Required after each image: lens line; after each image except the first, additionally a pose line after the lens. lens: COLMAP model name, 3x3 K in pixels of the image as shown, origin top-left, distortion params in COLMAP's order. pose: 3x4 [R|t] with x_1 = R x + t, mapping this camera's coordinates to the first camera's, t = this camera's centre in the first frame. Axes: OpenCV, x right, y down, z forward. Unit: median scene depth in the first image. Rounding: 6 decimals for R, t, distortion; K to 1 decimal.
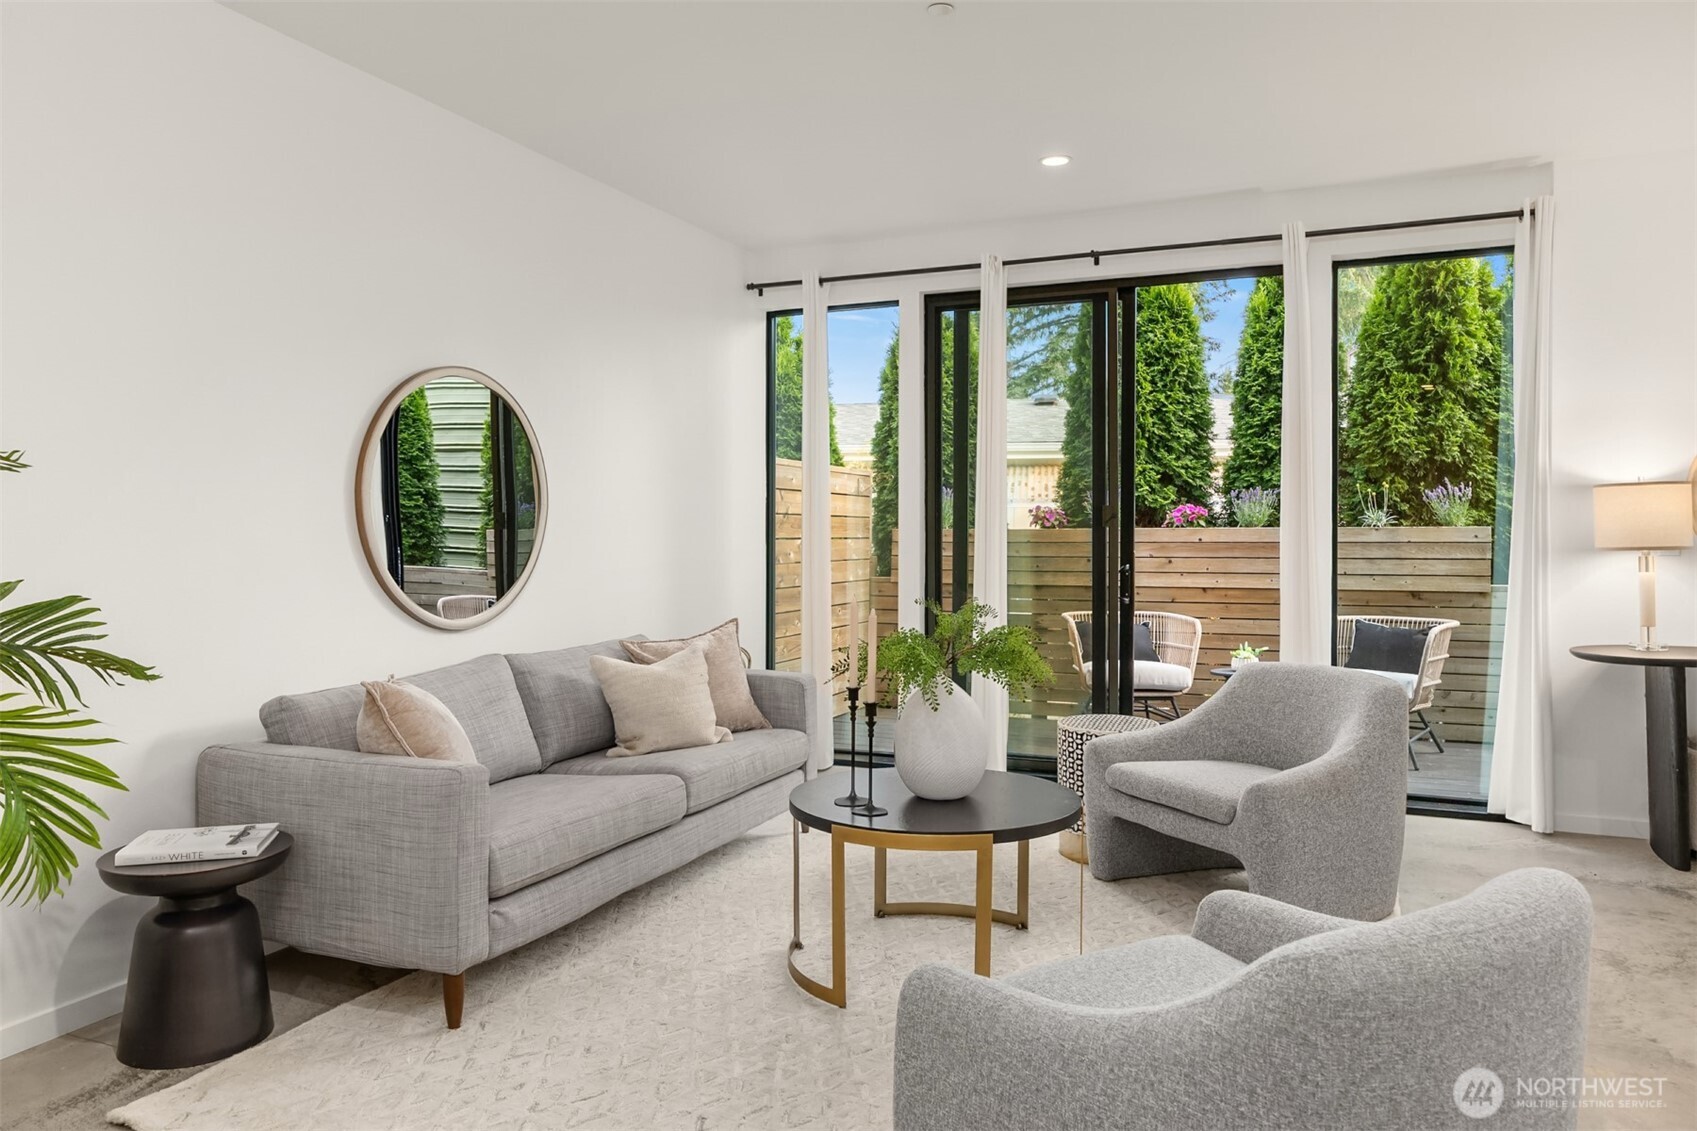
lens RADIAL K [[1199.8, 0, 848.5], [0, 1199.8, 565.5], [0, 0, 1]] dist [0.010295, 0.002121]
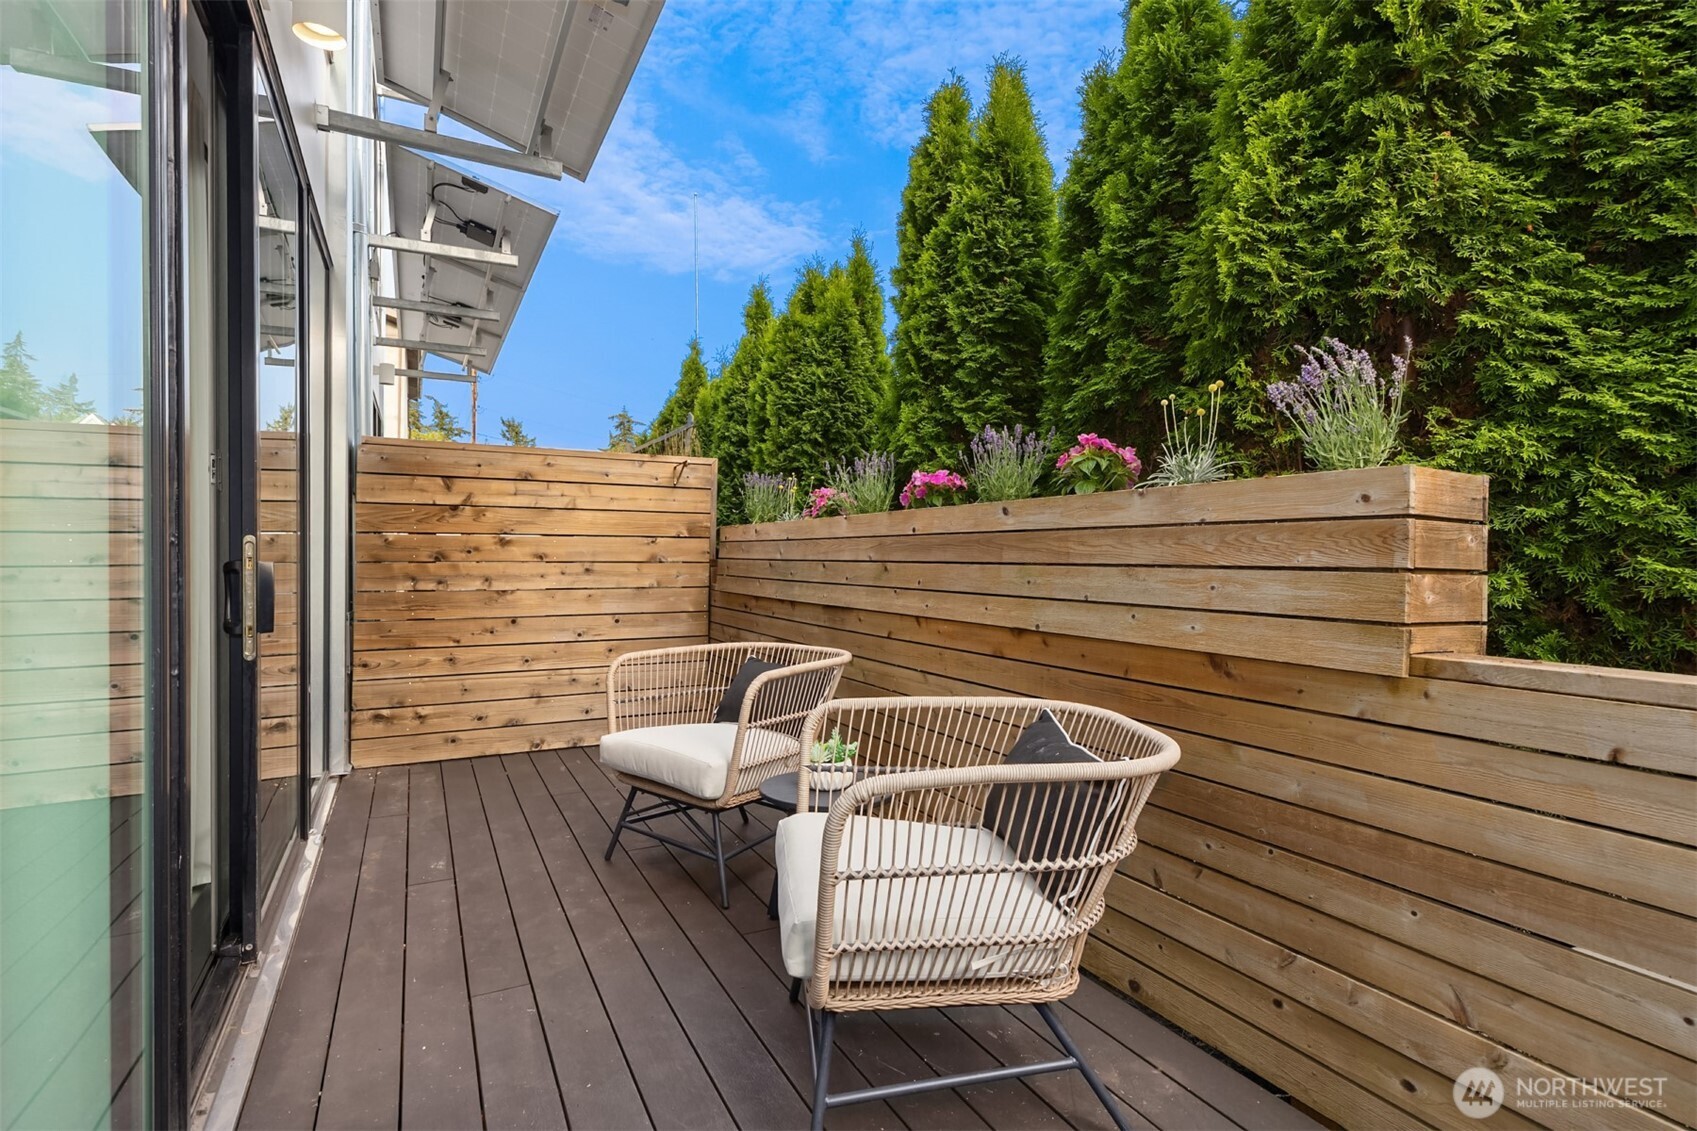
lens RADIAL K [[790.6, 0, 848.5], [0, 790.6, 565.5], [0, 0, 1]] dist [-0.000496, -0.000101]
pose [[0.793856, 0.006004, -0.608076, 0.515318], [-0.006986, 0.999975, 0.000754, -0.005171], [0.608066, 0.003649, 0.793878, 0.716236]]
